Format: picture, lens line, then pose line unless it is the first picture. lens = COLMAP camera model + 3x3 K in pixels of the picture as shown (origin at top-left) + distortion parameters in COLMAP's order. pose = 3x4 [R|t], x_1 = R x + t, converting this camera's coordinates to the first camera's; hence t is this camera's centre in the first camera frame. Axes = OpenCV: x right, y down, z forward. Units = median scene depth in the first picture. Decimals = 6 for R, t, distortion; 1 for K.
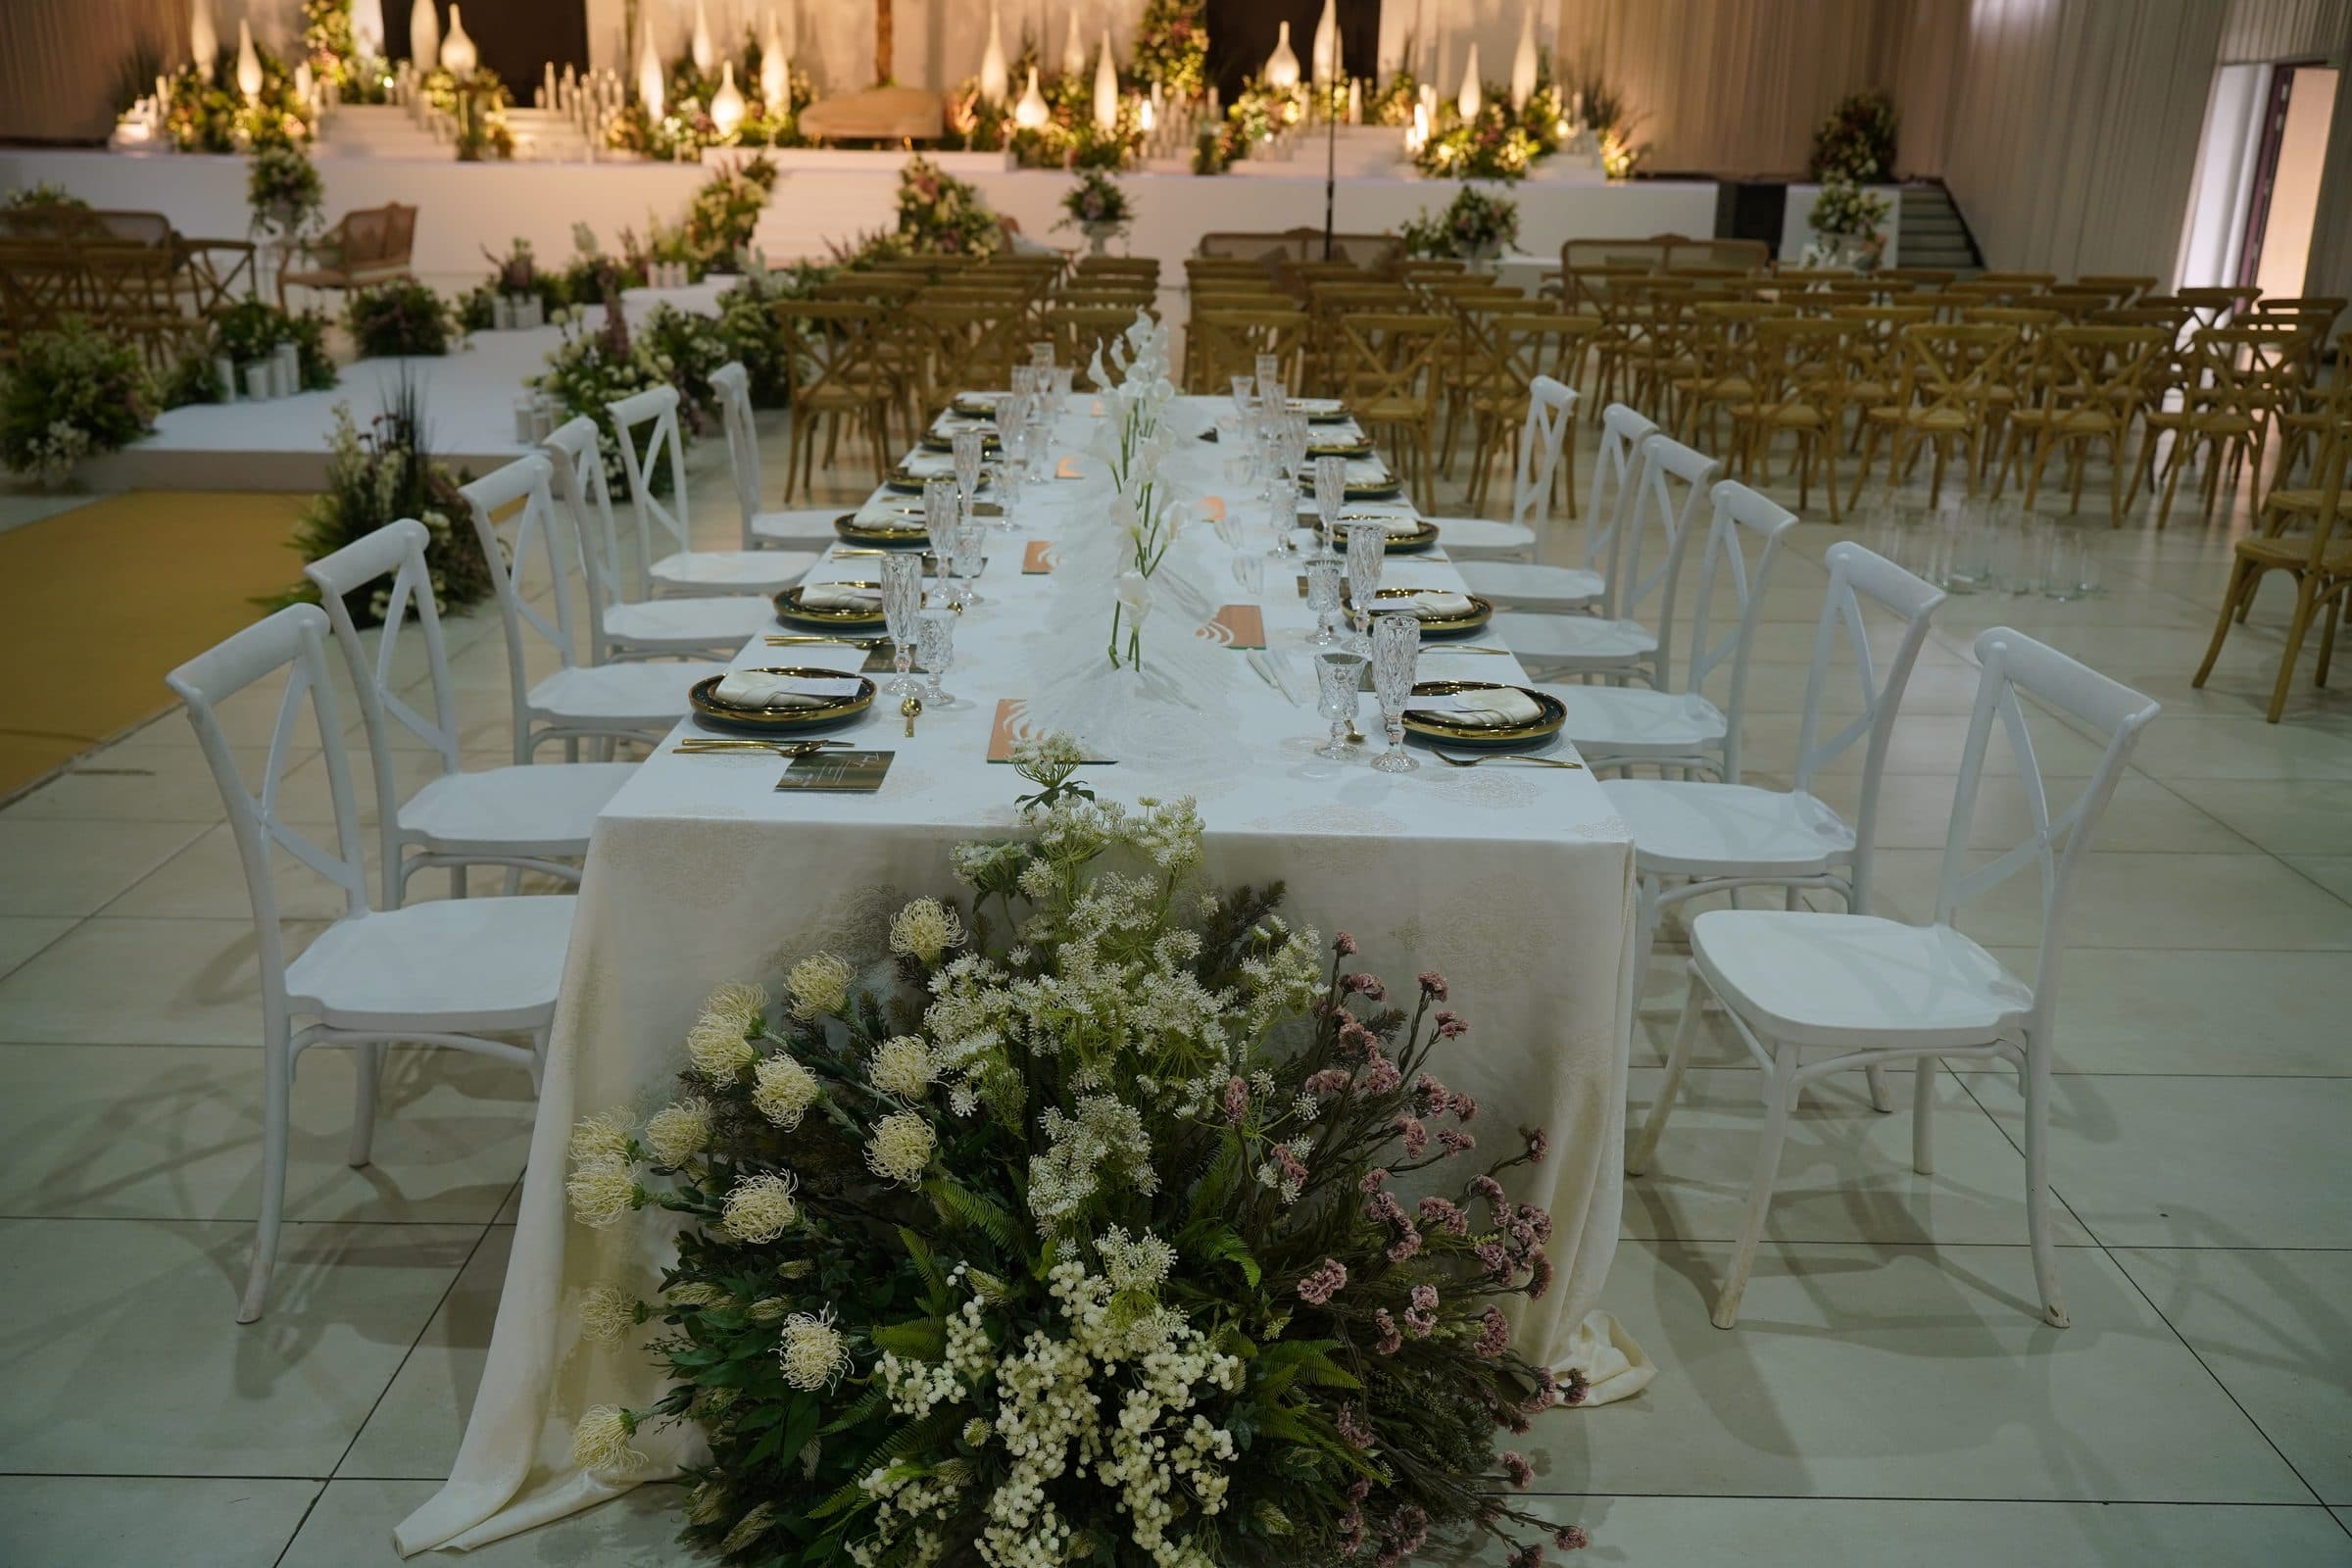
lens RADIAL K [[2056.8, 0, 1173.3], [0, 2056.8, 795.6], [0, 0, 1]] dist [0.008282, 0.003193]
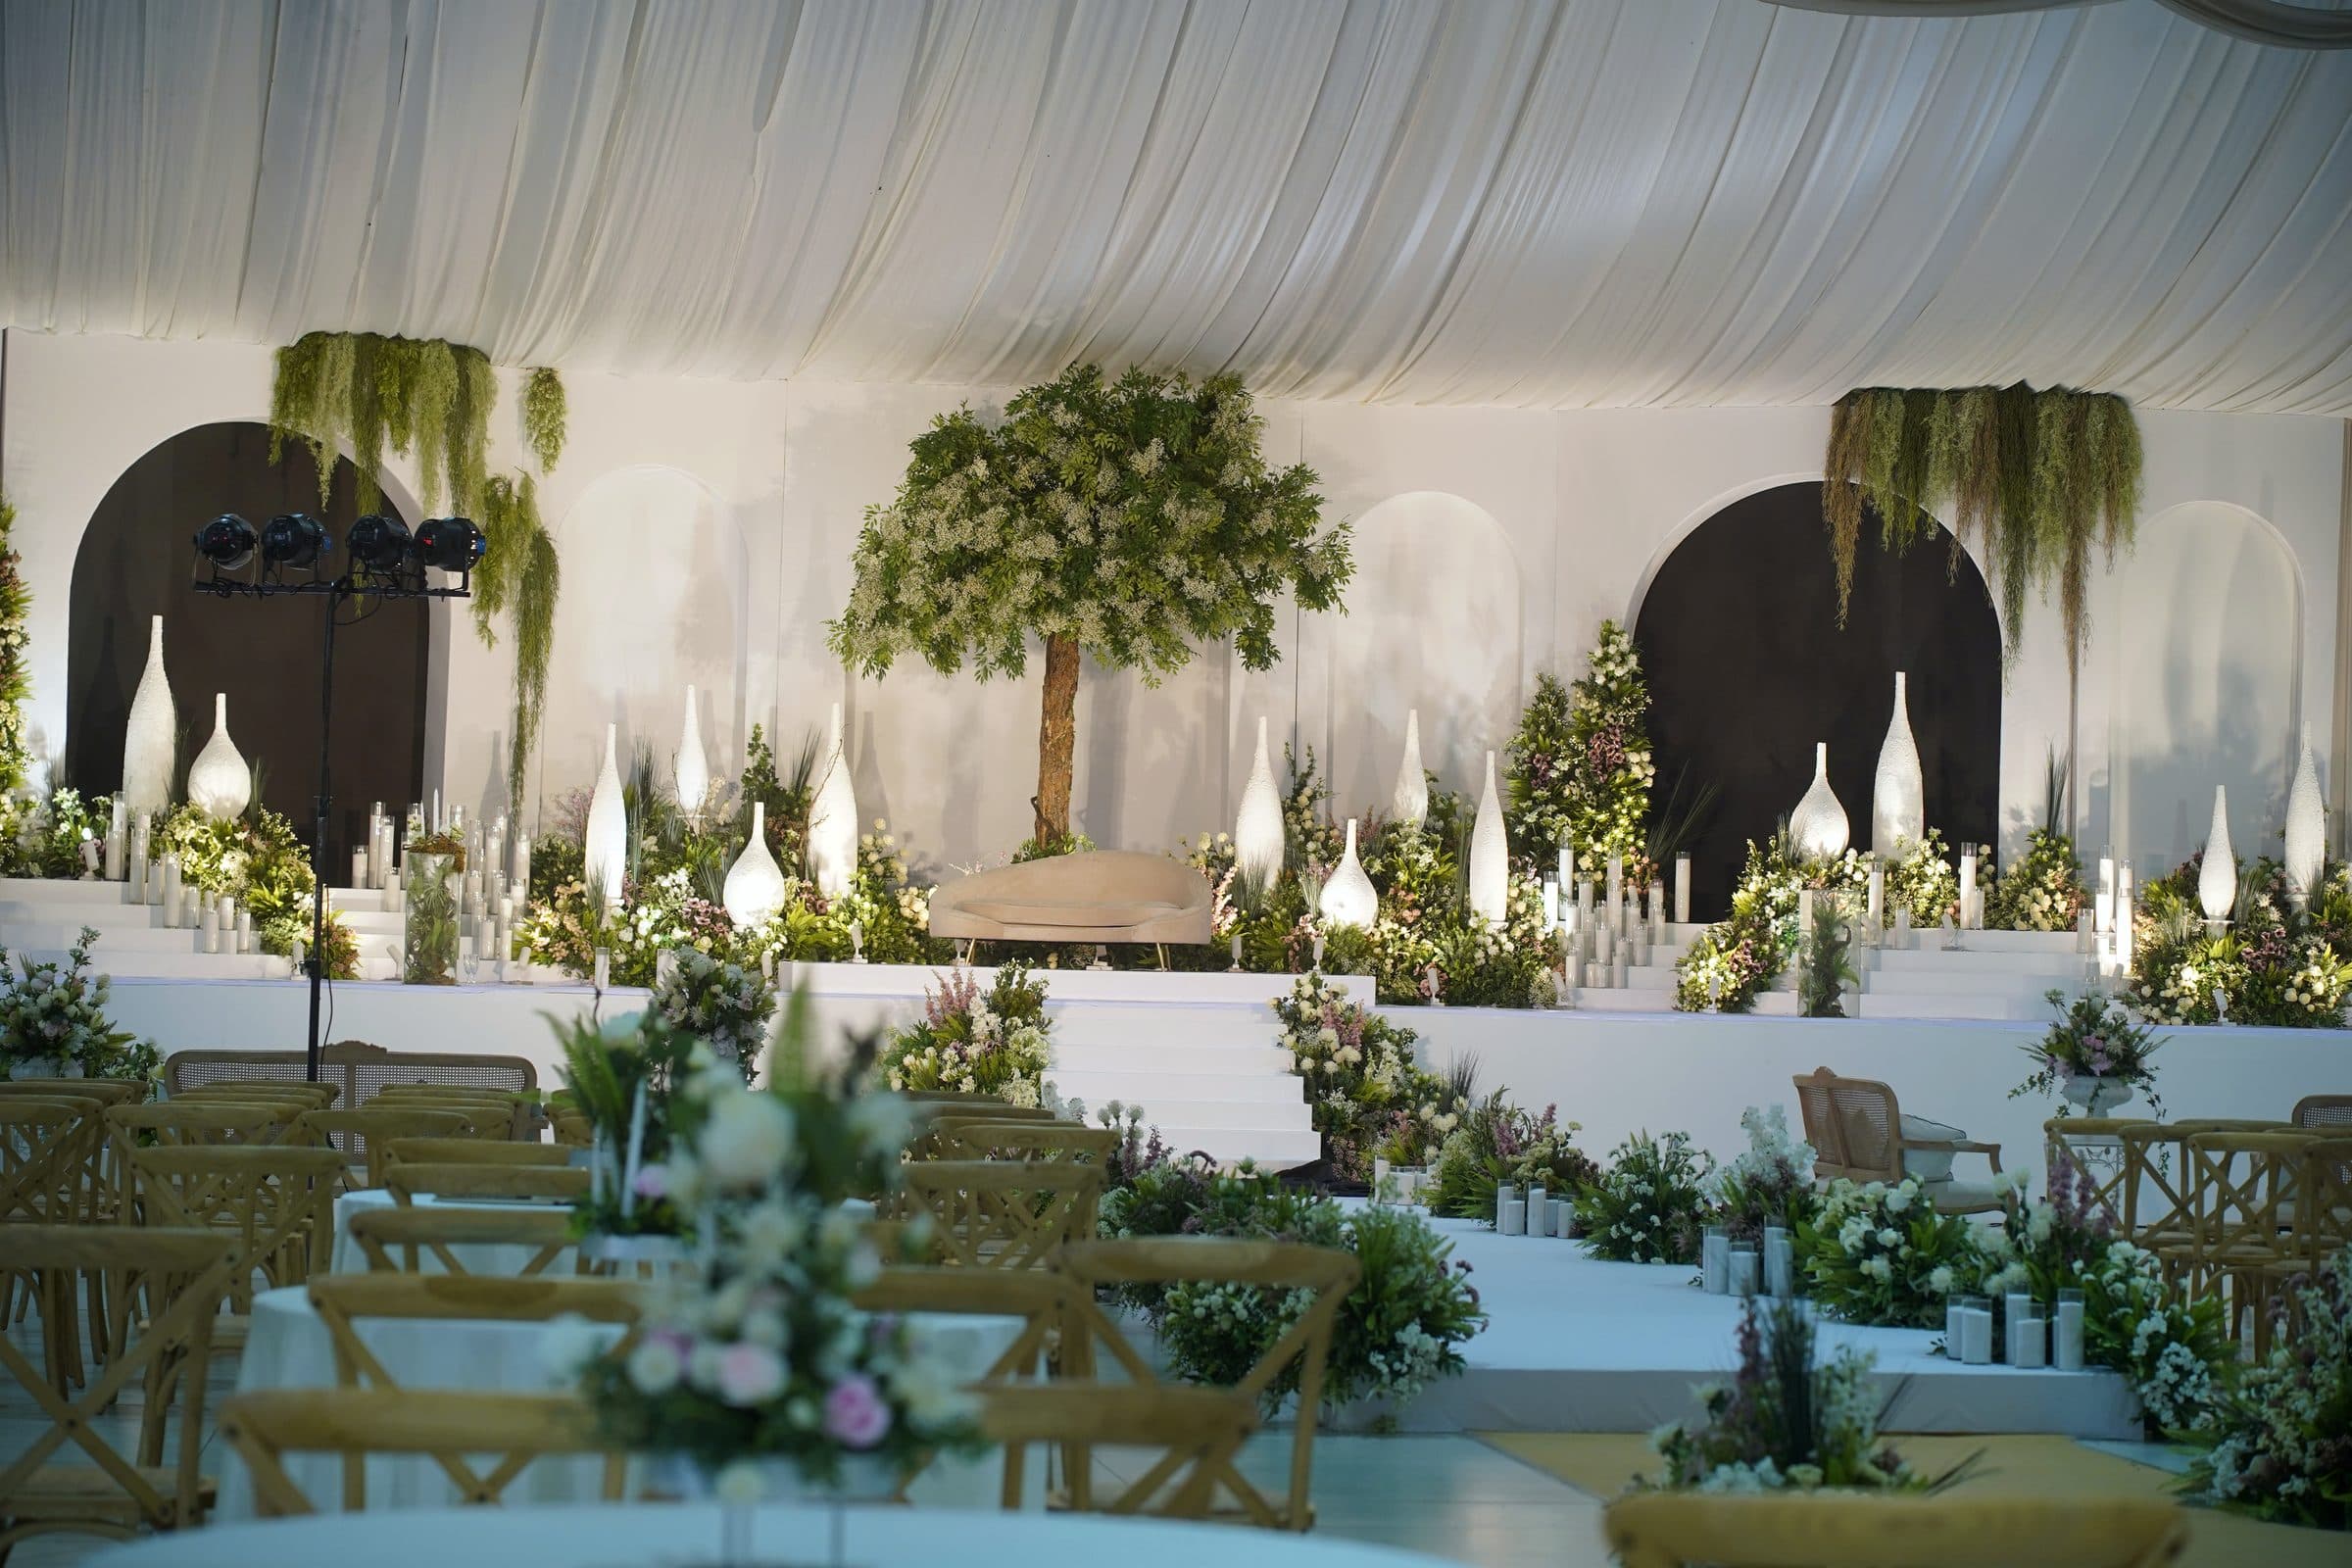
lens RADIAL K [[5198.5, 0, 1176.0], [0, 5198.5, 784.0], [0, 0, 1]] dist [0.014170, -0.157417]
pose [[0.991393, 0.010765, 0.130480, -0.435353], [0.033746, 0.941926, -0.334121, 0.112289], [-0.126499, 0.335648, 0.933455, -0.331025]]
